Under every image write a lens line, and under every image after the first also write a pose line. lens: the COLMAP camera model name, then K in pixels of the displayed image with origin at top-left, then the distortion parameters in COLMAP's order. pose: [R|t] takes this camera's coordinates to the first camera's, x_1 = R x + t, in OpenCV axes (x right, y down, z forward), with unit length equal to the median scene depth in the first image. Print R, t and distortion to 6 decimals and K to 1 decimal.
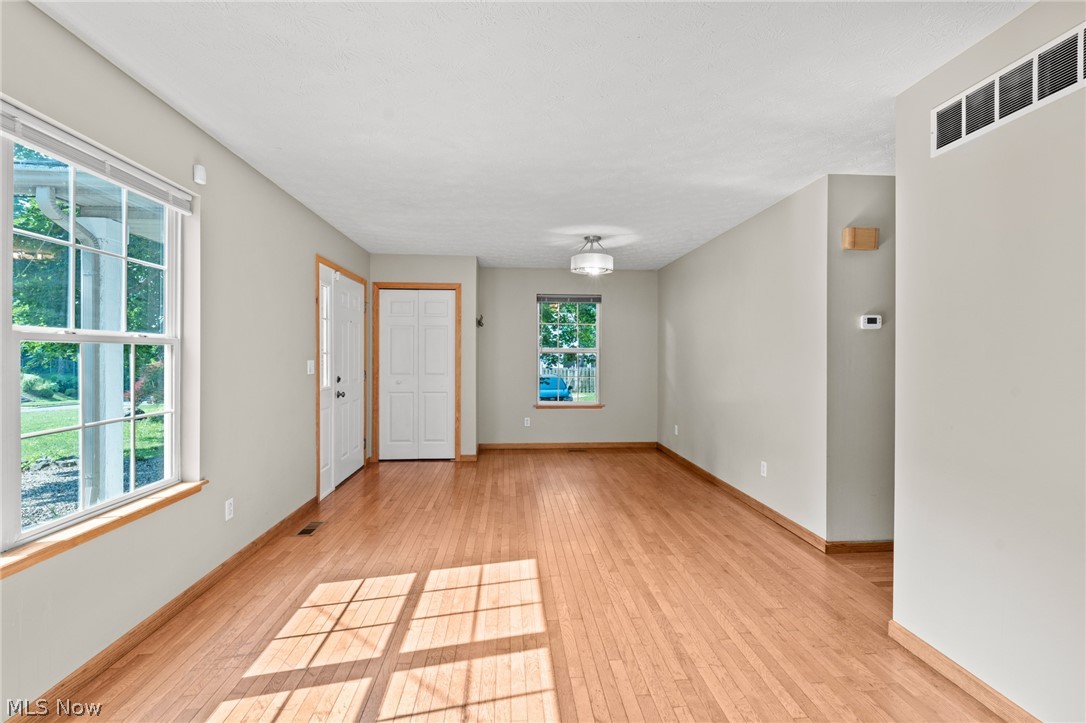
lens RADIAL K [[485.6, 0, 546.1], [0, 485.6, 358.0], [0, 0, 1]] dist [-0.006882, -0.000350]
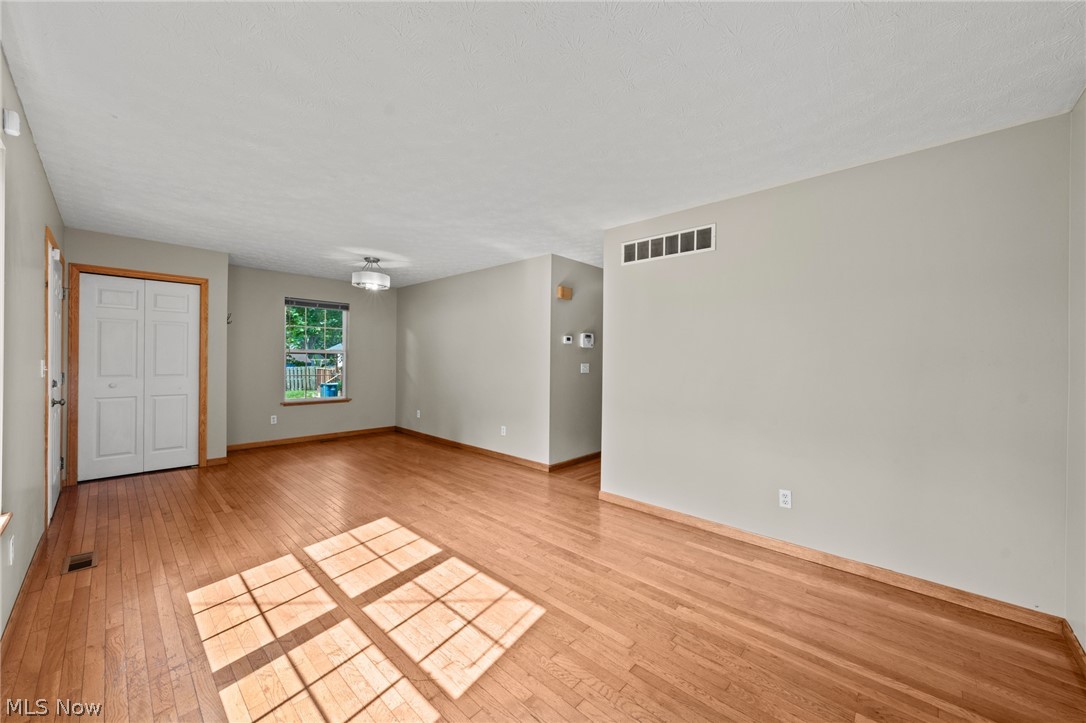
lens RADIAL K [[408.5, 0, 543.0], [0, 408.5, 361.5], [0, 0, 1]] dist [-0.001542, -0.000094]
pose [[0.738444, -0.000057, 0.674314, -0.445642], [-0.005610, 0.999965, 0.006228, -0.002490], [-0.674291, -0.008382, 0.738418, -0.063568]]
